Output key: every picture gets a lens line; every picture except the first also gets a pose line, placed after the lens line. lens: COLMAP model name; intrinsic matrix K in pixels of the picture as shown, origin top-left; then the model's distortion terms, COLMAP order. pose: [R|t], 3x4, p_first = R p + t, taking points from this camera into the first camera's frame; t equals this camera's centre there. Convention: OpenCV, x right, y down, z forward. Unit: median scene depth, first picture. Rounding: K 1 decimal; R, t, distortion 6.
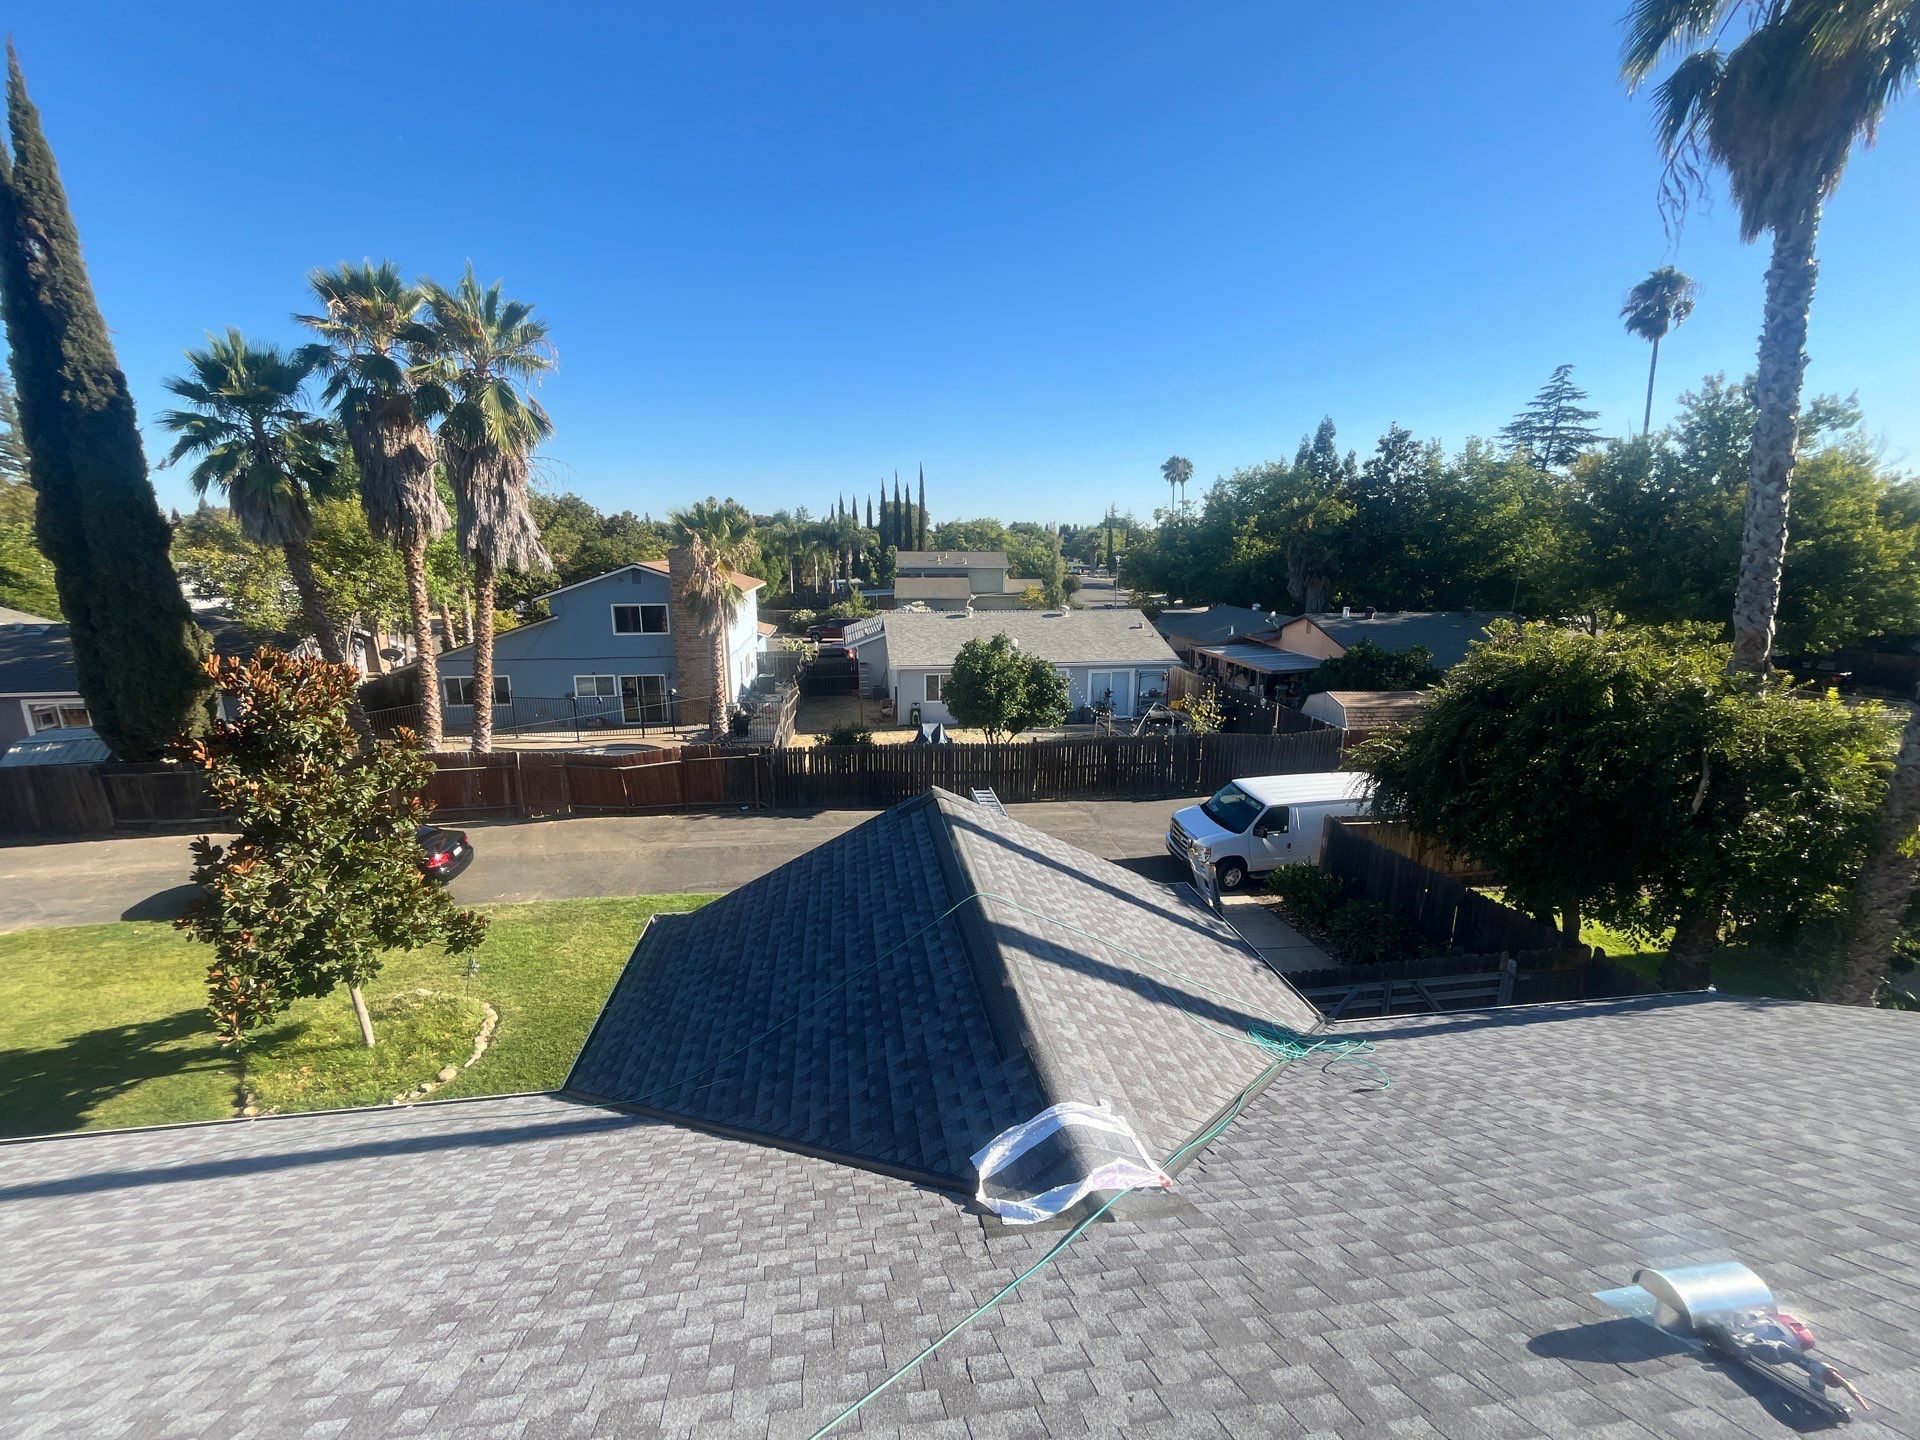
lens RADIAL K [[765.6, 0, 959.2], [0, 765.6, 720.1], [0, 0, 1]] dist [0.001045, -0.000414]
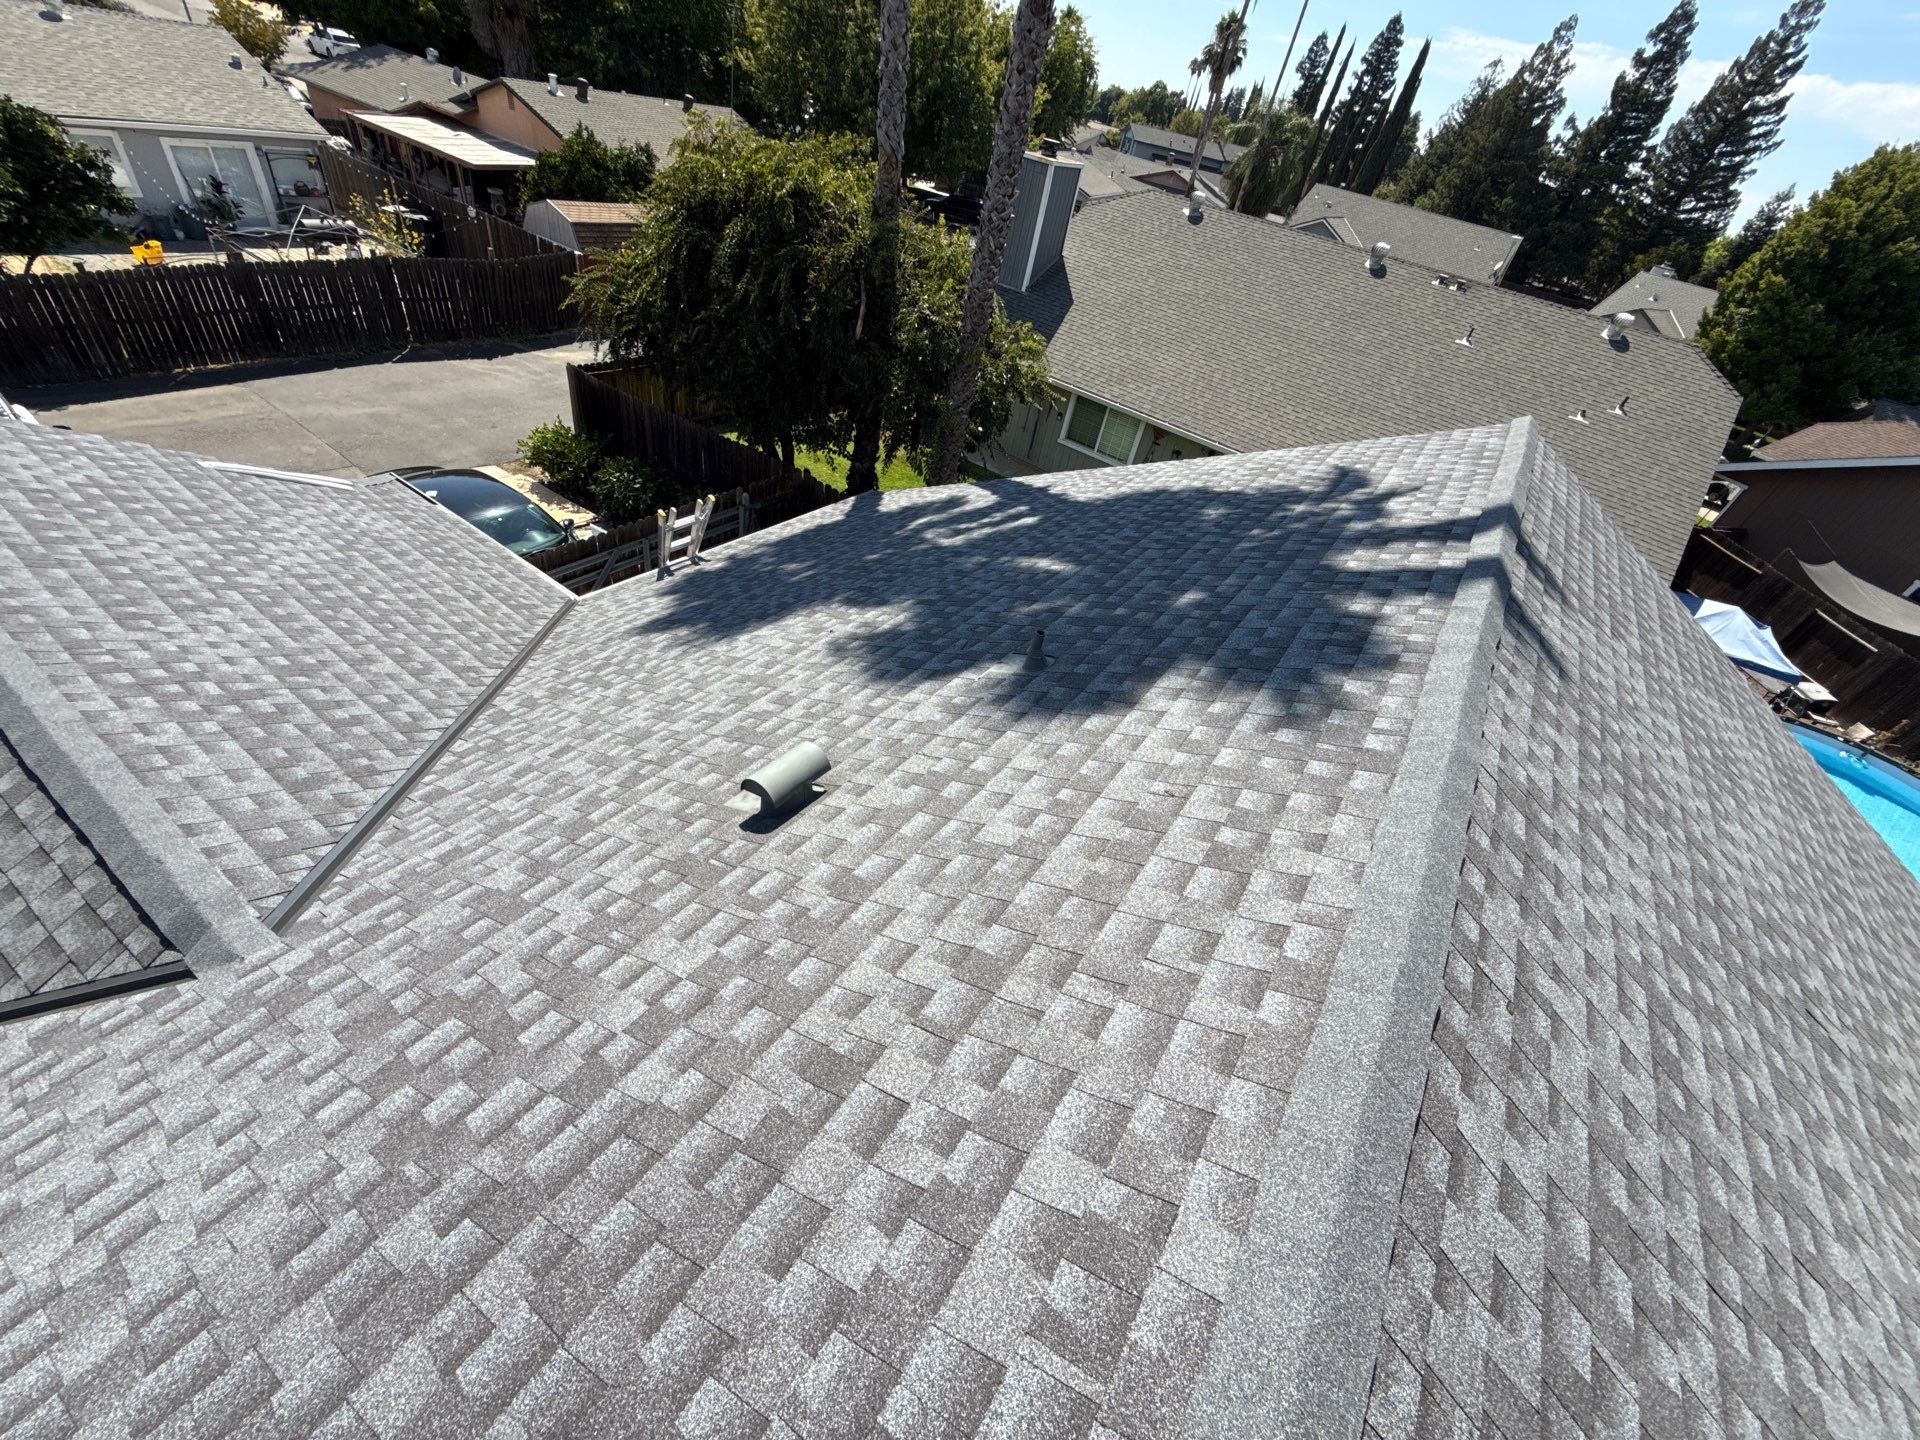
lens RADIAL K [[765.6, 0, 961.1], [0, 765.6, 716.7], [0, 0, 1]] dist [0.001045, -0.000414]
pose [[0.662532, -0.378368, 0.646444, 0.111213], [-0.017380, 0.855039, 0.518273, 0.009775], [-0.748832, -0.354607, 0.559914, 0.040287]]
